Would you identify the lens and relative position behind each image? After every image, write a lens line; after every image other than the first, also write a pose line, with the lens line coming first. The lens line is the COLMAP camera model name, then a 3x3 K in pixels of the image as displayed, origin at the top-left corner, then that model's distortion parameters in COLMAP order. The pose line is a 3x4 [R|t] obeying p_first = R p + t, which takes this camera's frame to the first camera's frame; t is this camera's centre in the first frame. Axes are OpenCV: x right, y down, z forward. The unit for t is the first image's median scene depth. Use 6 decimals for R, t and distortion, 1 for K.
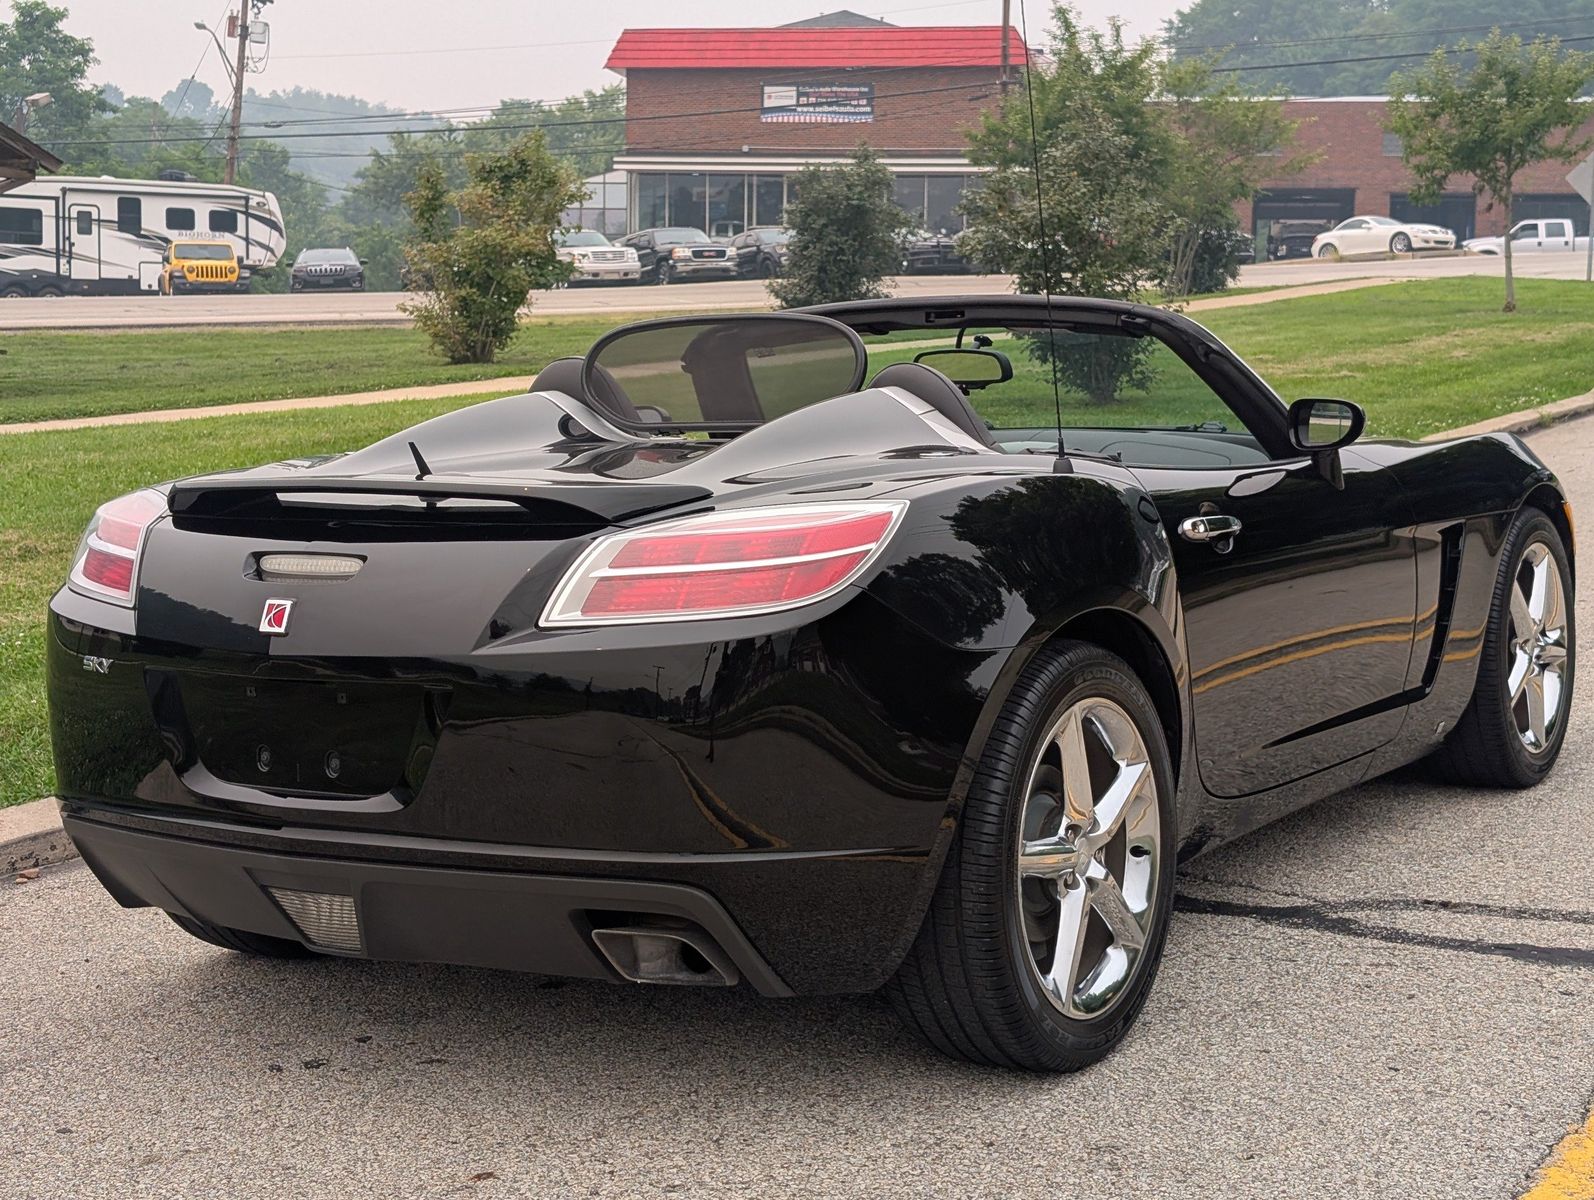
lens RADIAL K [[2473.7, 0, 799.7], [0, 2473.7, 625.6], [0, 0, 1]] dist [0.234558, -0.990621]
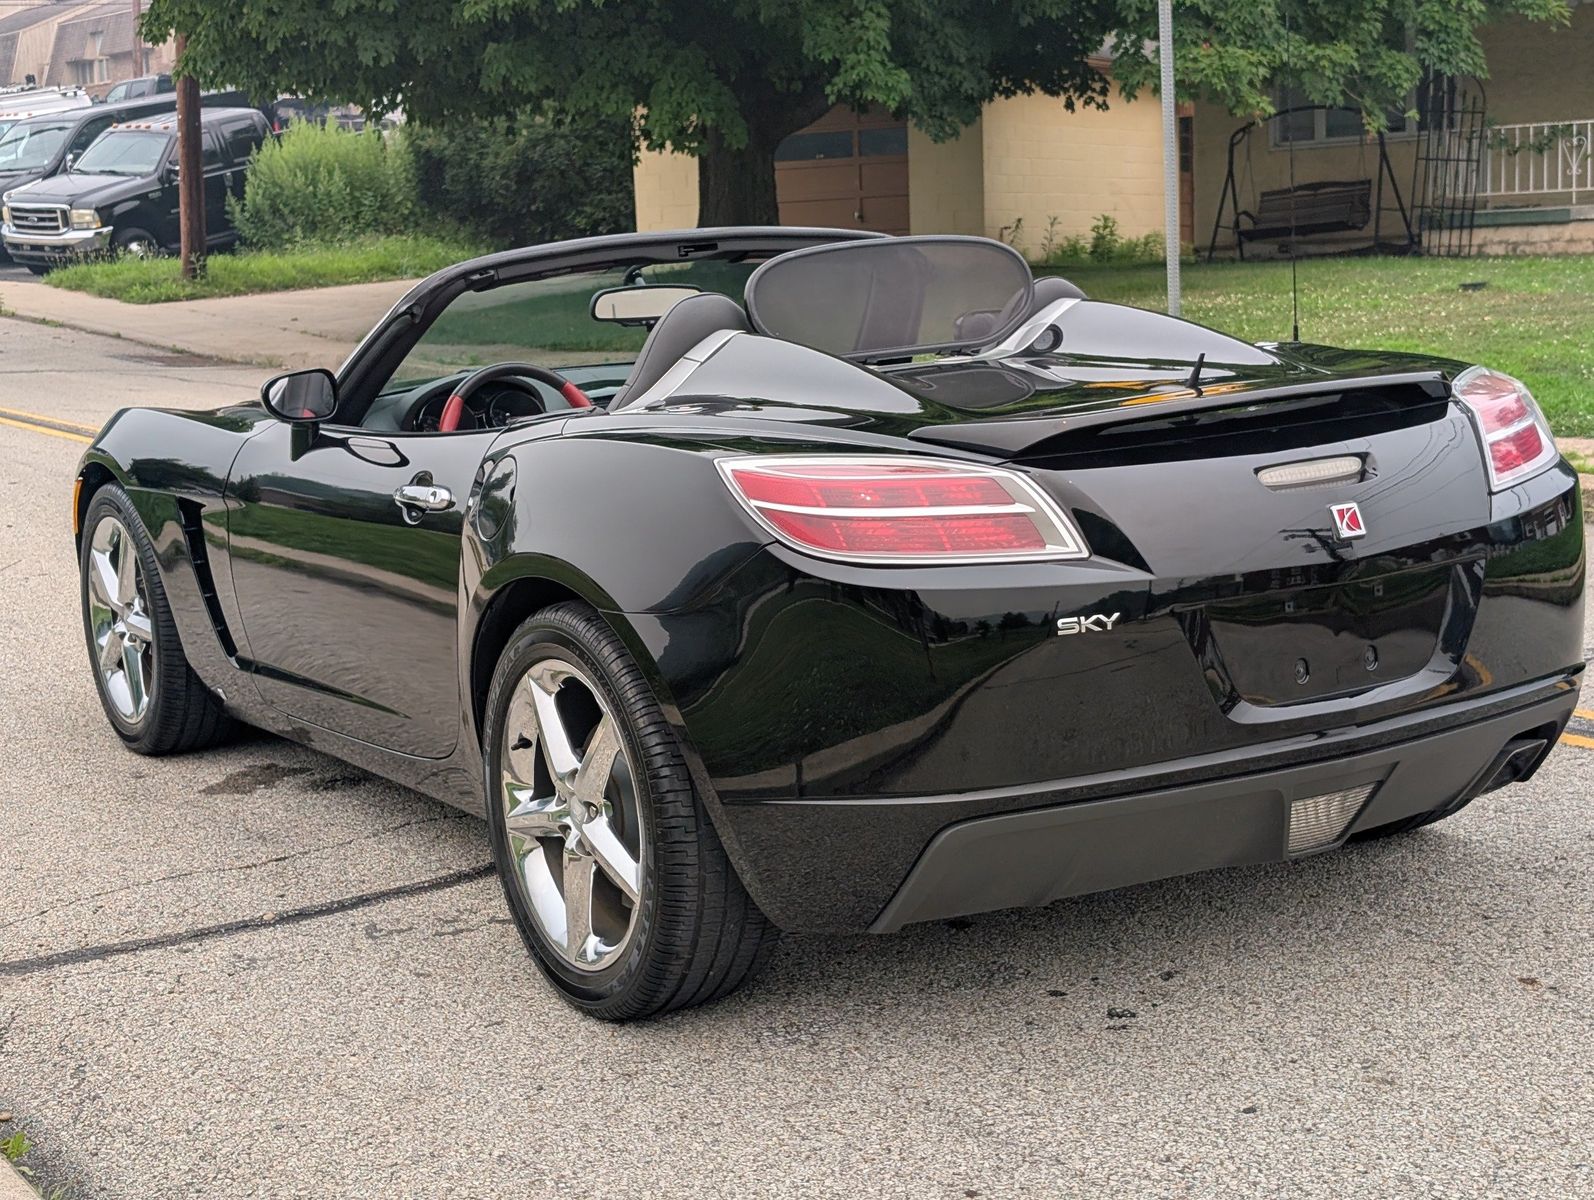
lens RADIAL K [[2473.7, 0, 799.7], [0, 2473.7, 625.6], [0, 0, 1]] dist [0.234558, -0.990621]
pose [[0.457759, -0.152929, 0.875825, -0.153921], [0.153195, 0.983929, 0.091736, -0.011330], [-0.875779, 0.092179, 0.473830, 0.092459]]
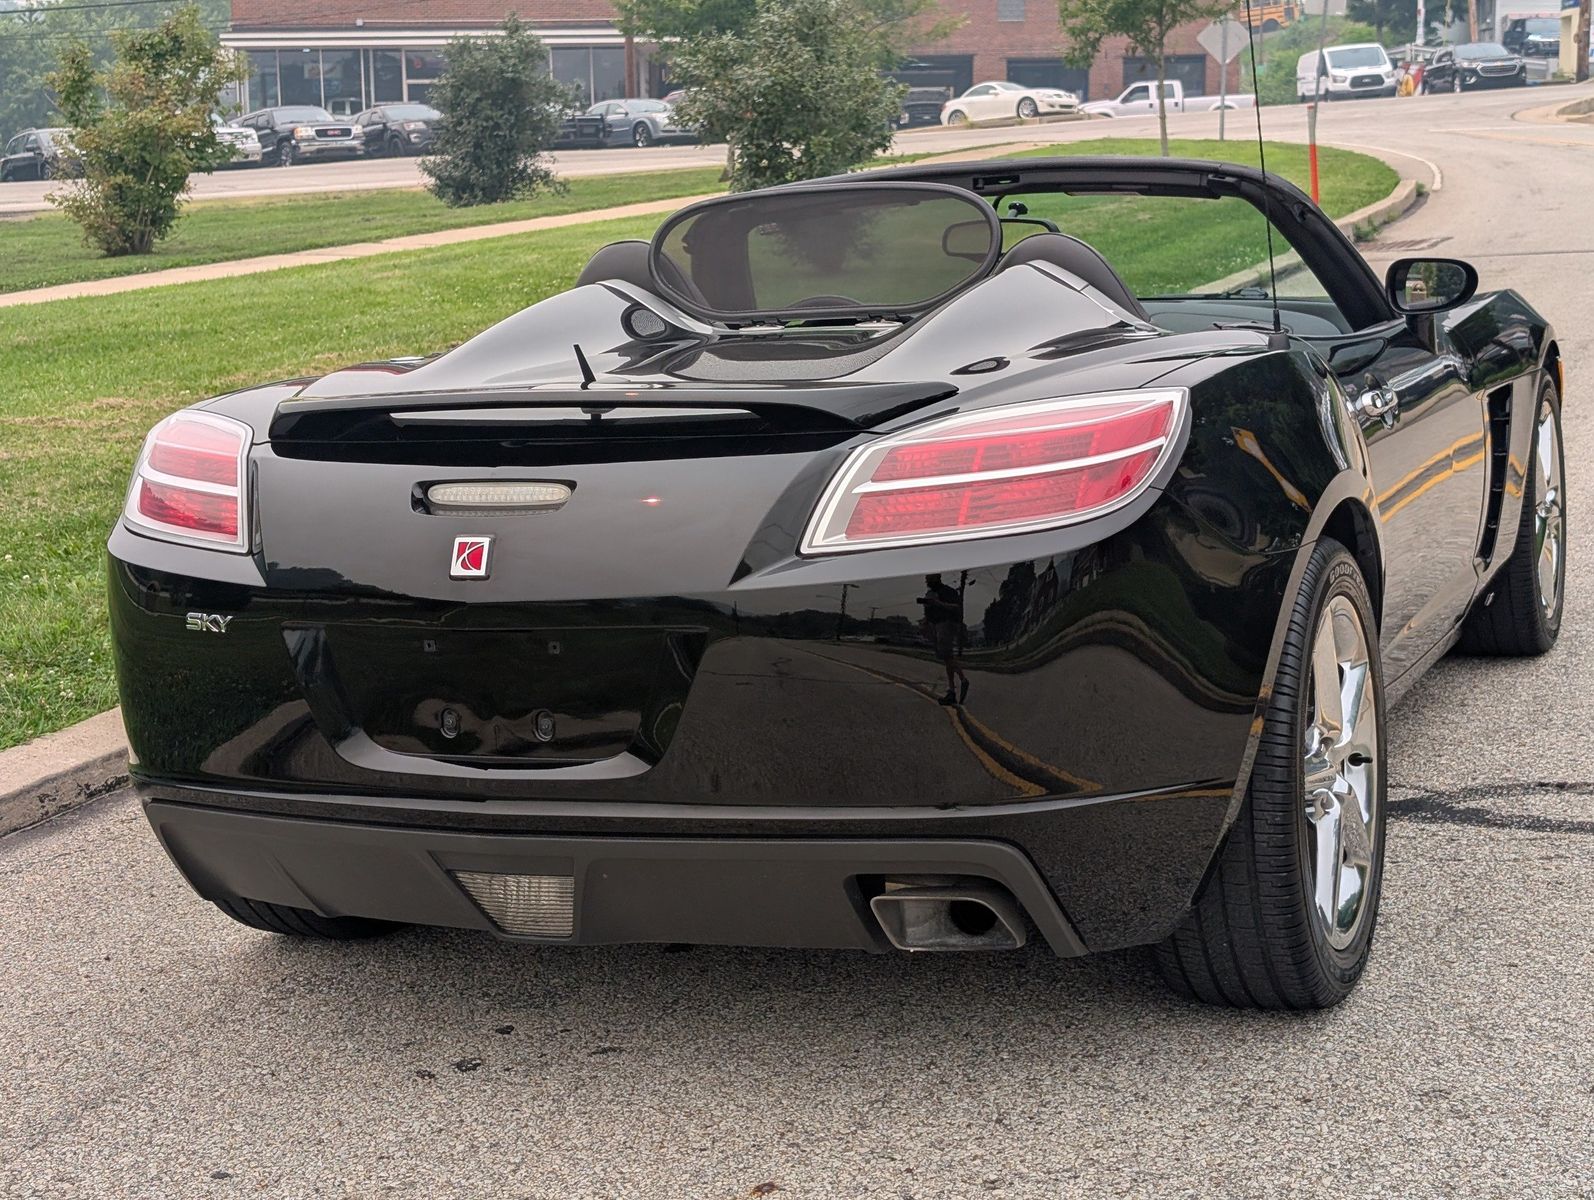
lens RADIAL K [[2486.8, 0, 841.8], [0, 2486.8, 602.1], [0, 0, 1]] dist [0.214006, -0.882011]
pose [[0.985264, -0.056886, 0.161302, -0.028677], [0.050564, 0.997793, 0.043037, -0.002387], [-0.163394, -0.034247, 0.985966, 0.017901]]
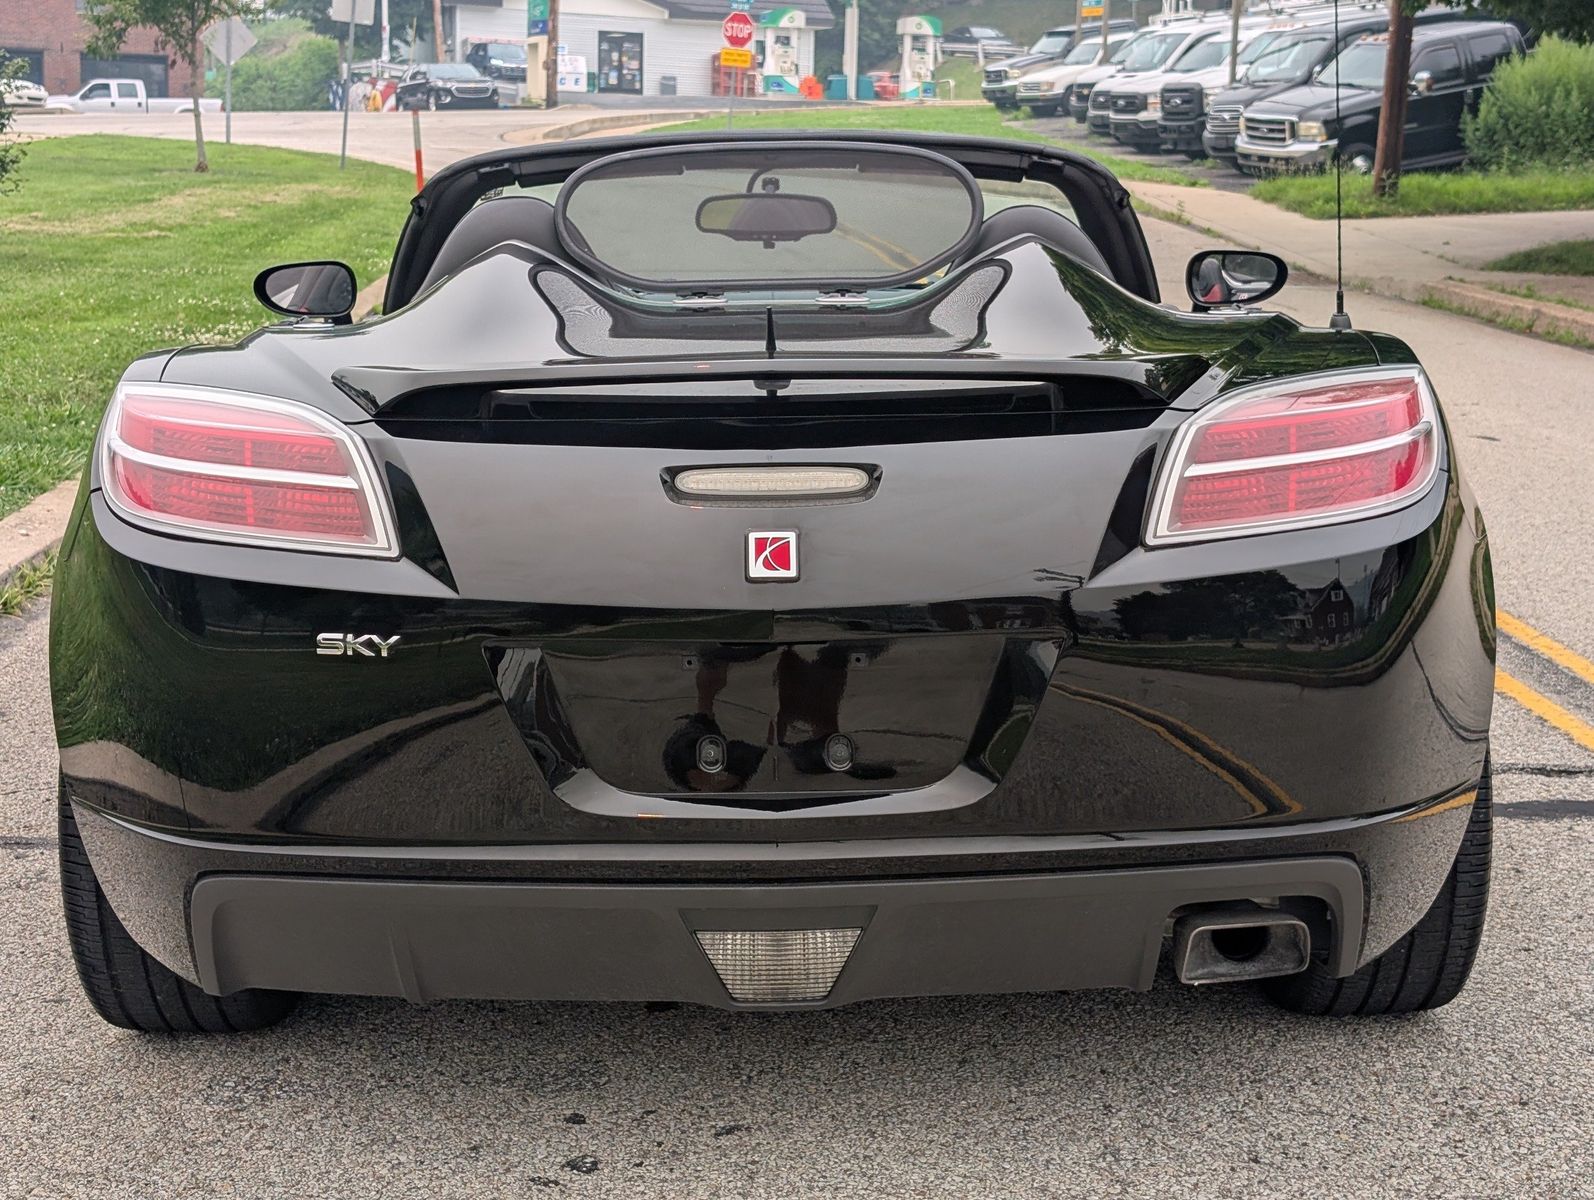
lens RADIAL K [[2486.8, 0, 841.8], [0, 2486.8, 602.1], [0, 0, 1]] dist [0.214006, -0.882011]
pose [[0.837082, -0.077451, 0.541566, -0.074398], [0.053711, 0.996780, 0.059533, -0.004050], [-0.544434, -0.020747, 0.838547, 0.050332]]
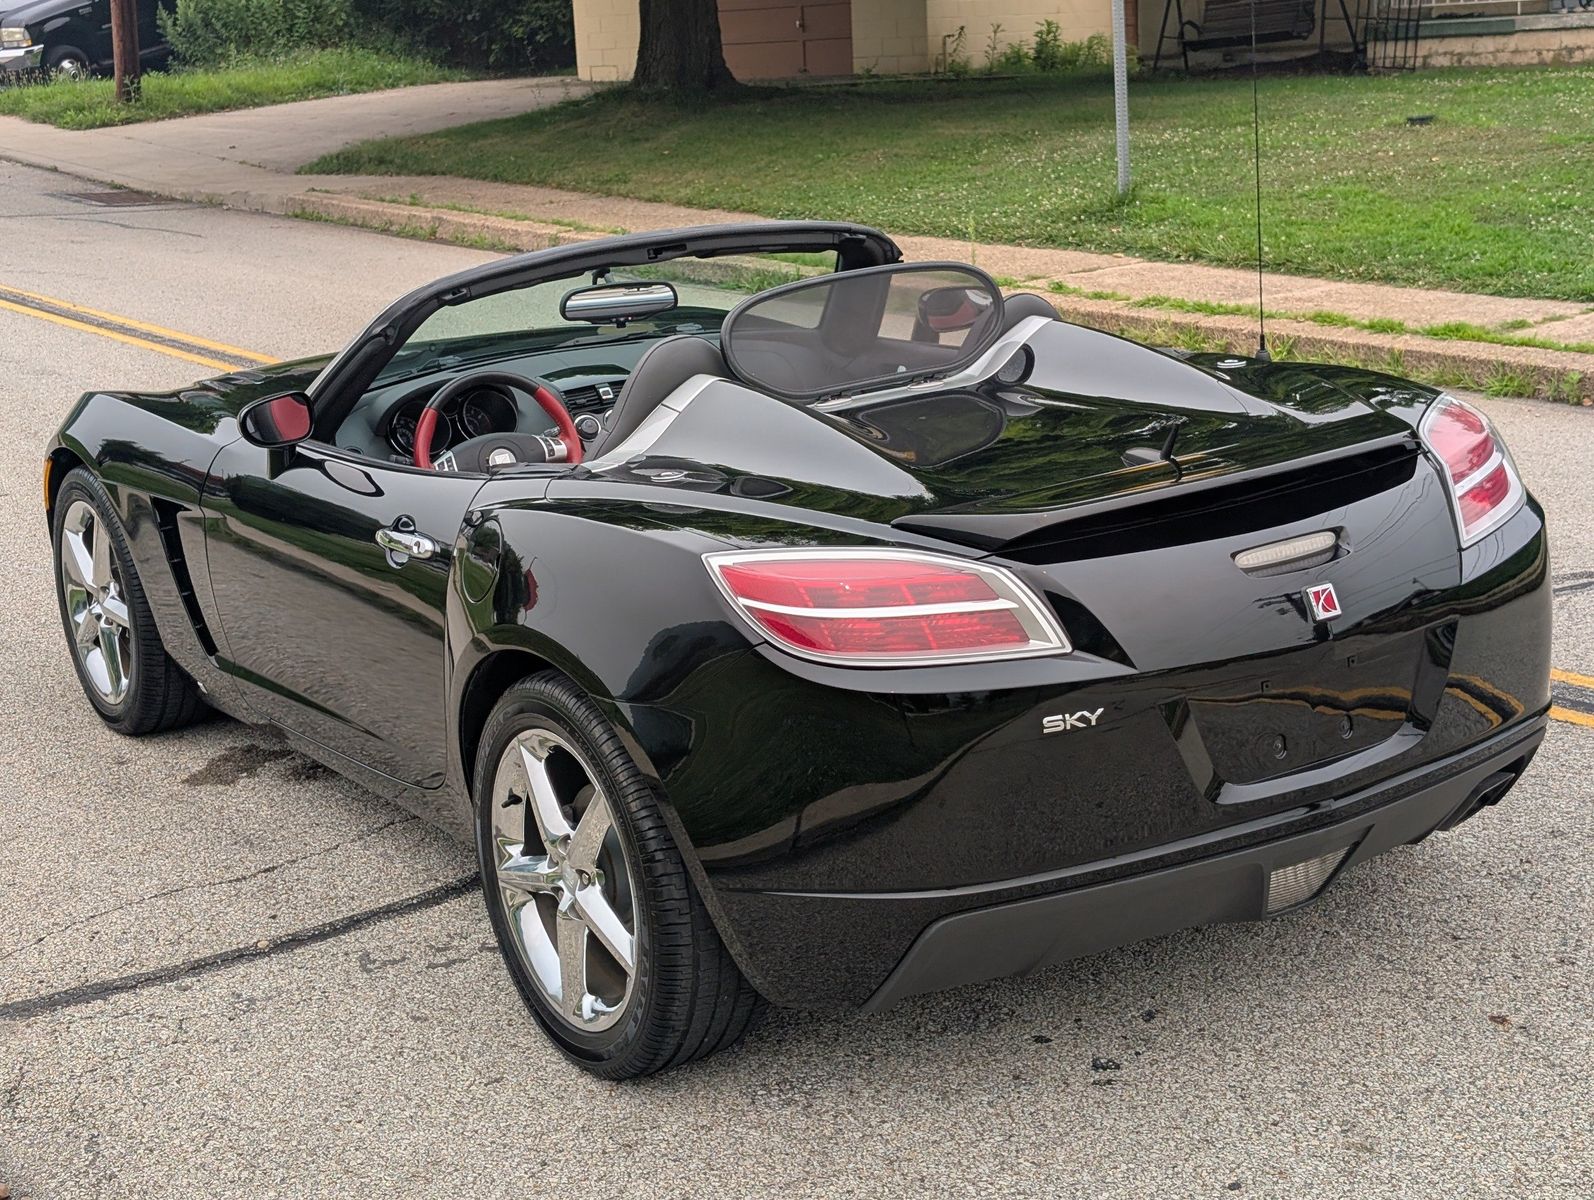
lens RADIAL K [[2471.4, 0, 784.0], [0, 2471.4, 557.8], [0, 0, 1]] dist [0.210513, -0.777743]
pose [[0.440521, -0.214857, 0.871652, -0.153702], [0.170661, 0.973275, 0.153656, -0.027828], [-0.881372, 0.081068, 0.465416, 0.092006]]
